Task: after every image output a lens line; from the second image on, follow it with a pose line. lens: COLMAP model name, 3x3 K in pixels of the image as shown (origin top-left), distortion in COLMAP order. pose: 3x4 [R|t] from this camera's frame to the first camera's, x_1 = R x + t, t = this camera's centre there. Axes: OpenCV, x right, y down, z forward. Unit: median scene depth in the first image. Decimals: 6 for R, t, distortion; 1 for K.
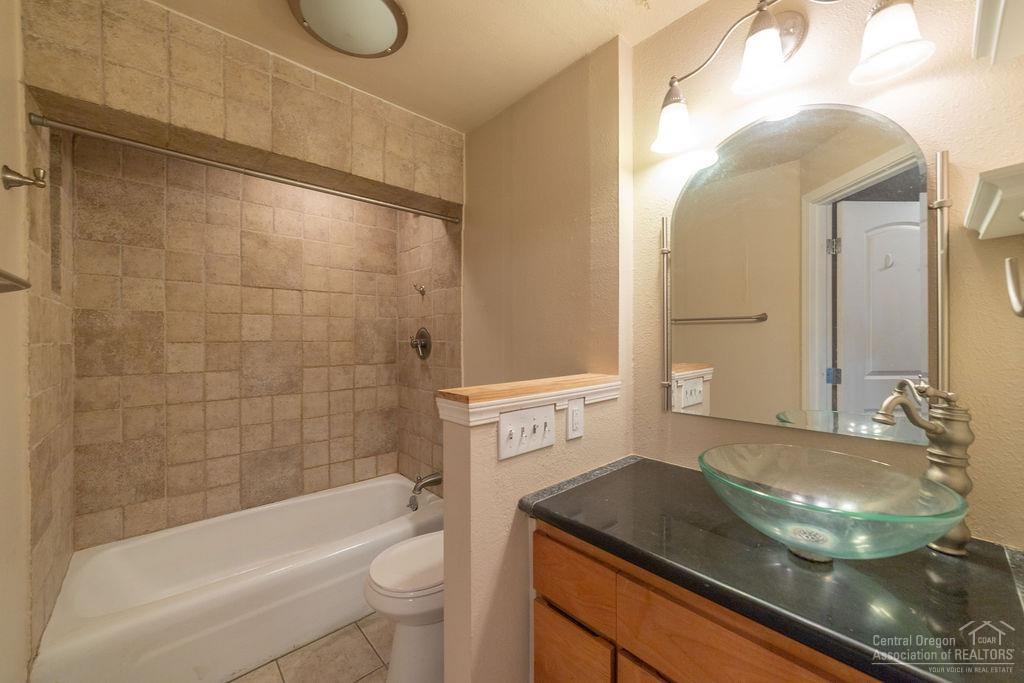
lens RADIAL K [[392.4, 0, 514.5], [0, 392.4, 338.7], [0, 0, 1]] dist [-0.016357, 0.000011]
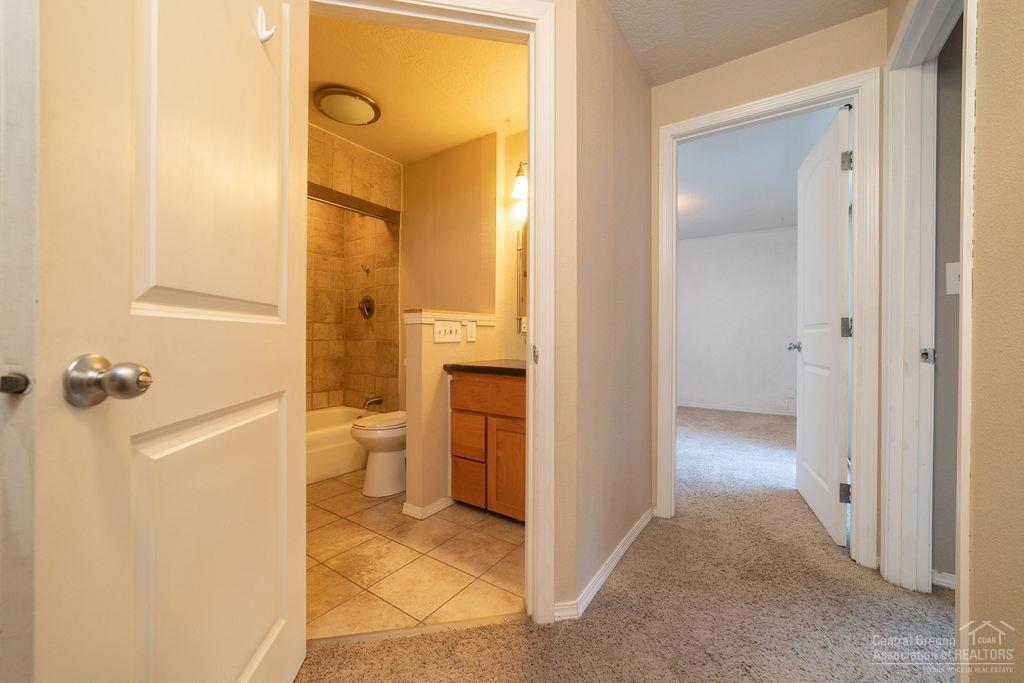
lens RADIAL K [[392.4, 0, 508.7], [0, 392.4, 338.6], [0, 0, 1]] dist [-0.016357, 0.000011]
pose [[0.975652, 0.004944, 0.219271, -0.052106], [-0.006061, 0.999972, 0.004423, 0.128551], [-0.219243, -0.005645, 0.975654, -0.535425]]
